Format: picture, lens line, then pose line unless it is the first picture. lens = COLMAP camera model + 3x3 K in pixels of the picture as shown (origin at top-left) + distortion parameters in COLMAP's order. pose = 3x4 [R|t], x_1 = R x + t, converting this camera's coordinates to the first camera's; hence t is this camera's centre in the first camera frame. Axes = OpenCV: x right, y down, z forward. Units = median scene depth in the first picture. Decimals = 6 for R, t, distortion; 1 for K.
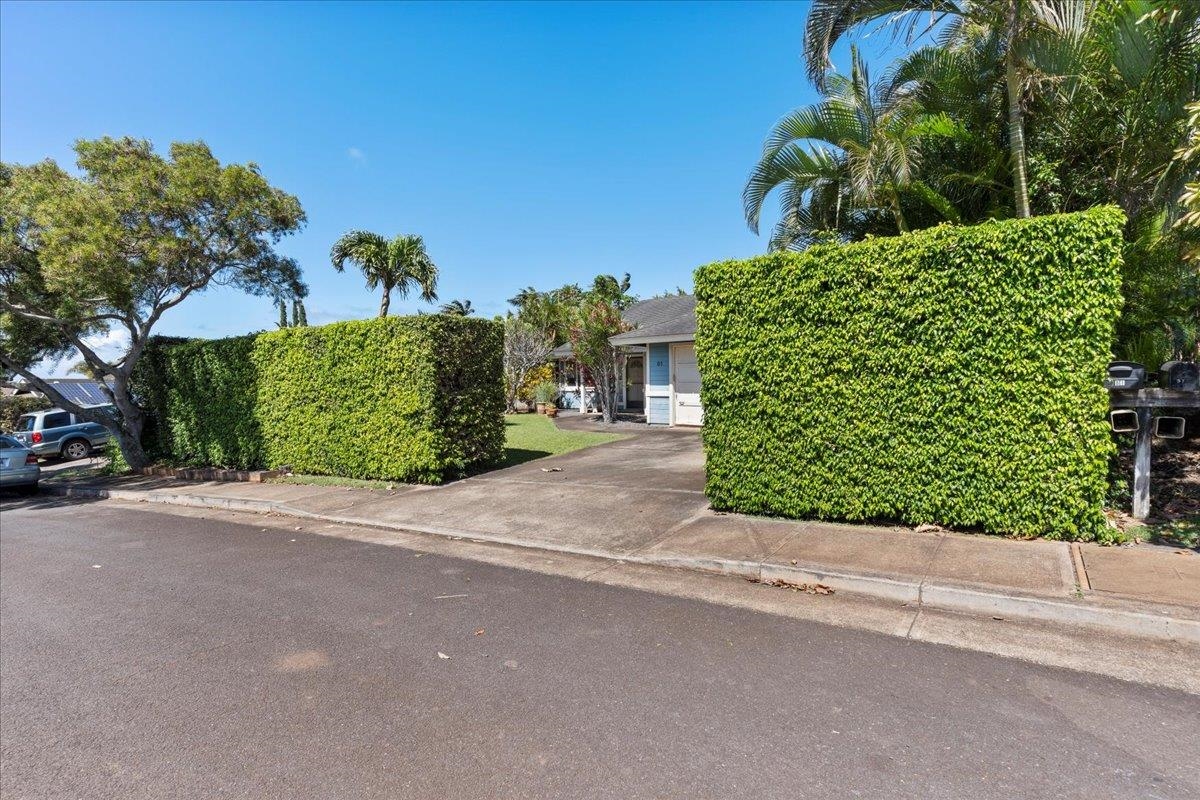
lens RADIAL K [[571.4, 0, 598.3], [0, 571.4, 393.5], [0, 0, 1]] dist [-0.000030, 0.000923]
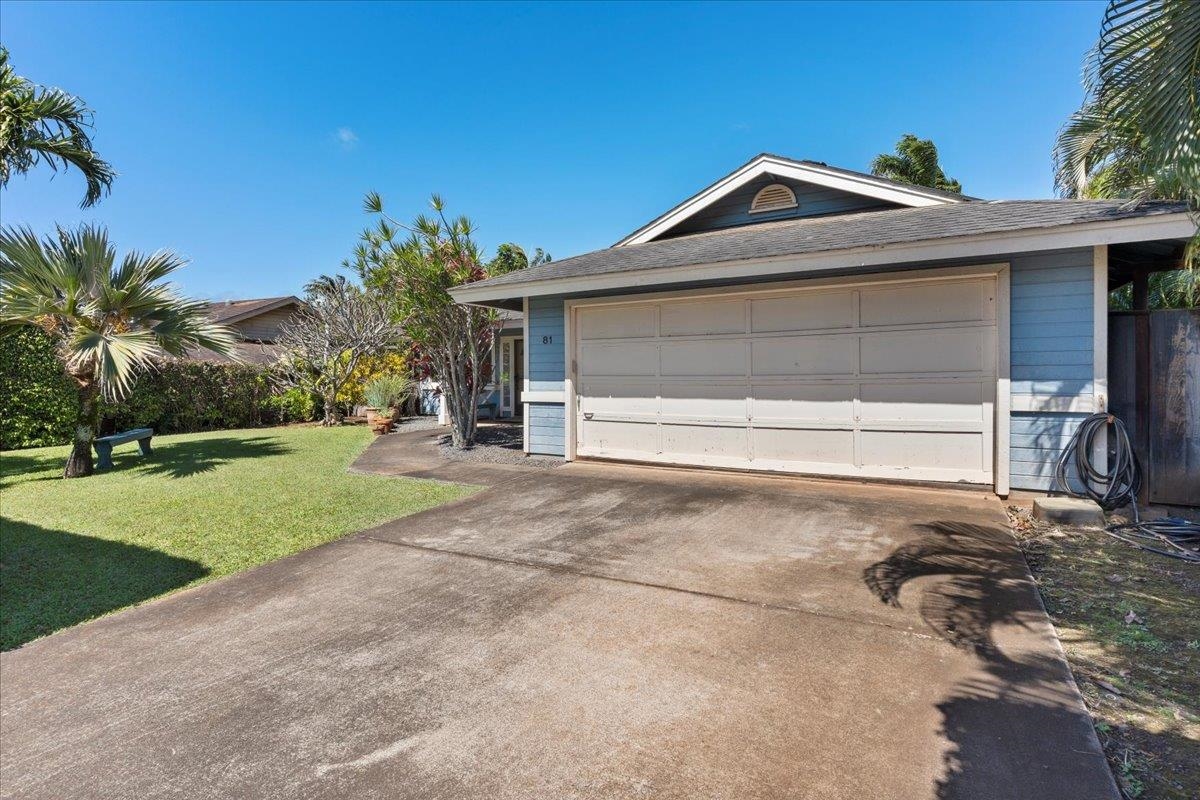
lens RADIAL K [[571.4, 0, 594.0], [0, 571.4, 404.2], [0, 0, 1]] dist [-0.000030, 0.000923]
pose [[0.992078, -0.000327, 0.125621, 0.060089], [-0.002699, 0.999710, 0.023920, -0.004171], [-0.125592, -0.024069, 0.991790, 0.341497]]
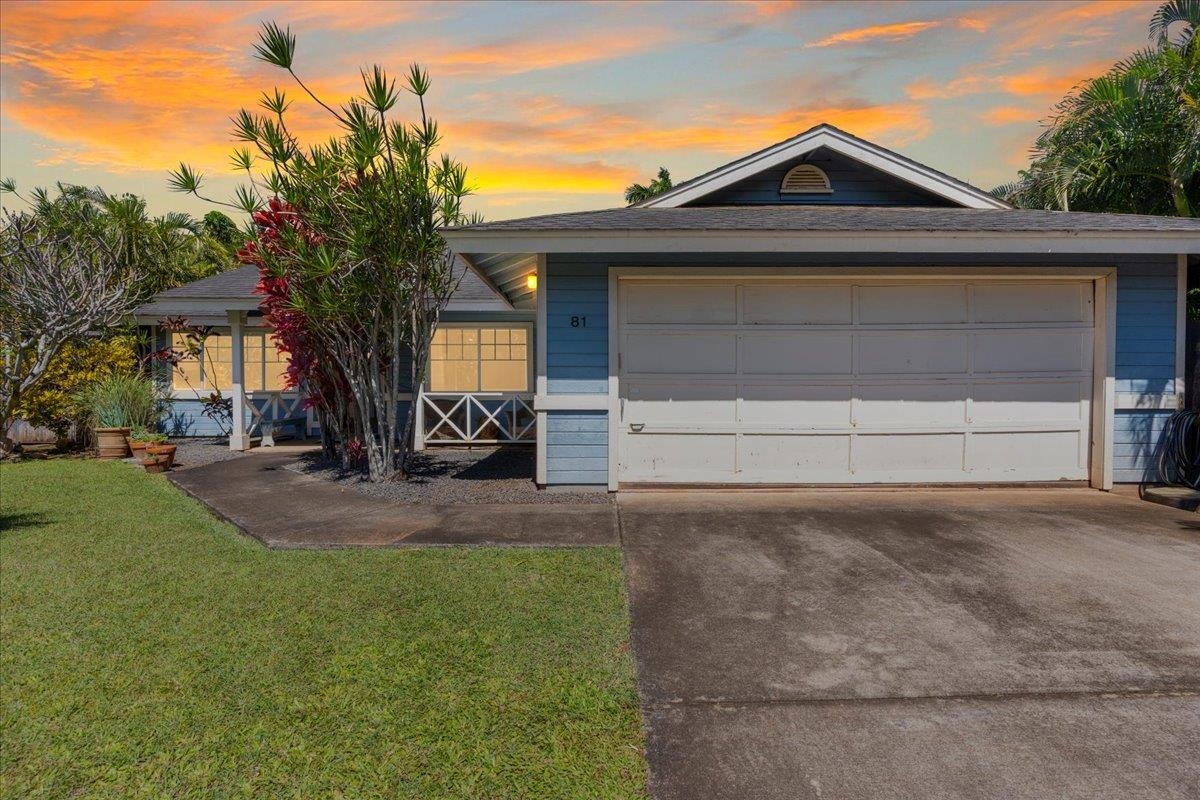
lens RADIAL K [[571.4, 0, 594.0], [0, 571.4, 402.8], [0, 0, 1]] dist [-0.000030, 0.000923]
pose [[0.795352, -0.004971, 0.606127, -0.075043], [0.005110, 0.999986, 0.001496, 0.000004], [-0.606126, 0.001907, 0.795366, 0.501885]]
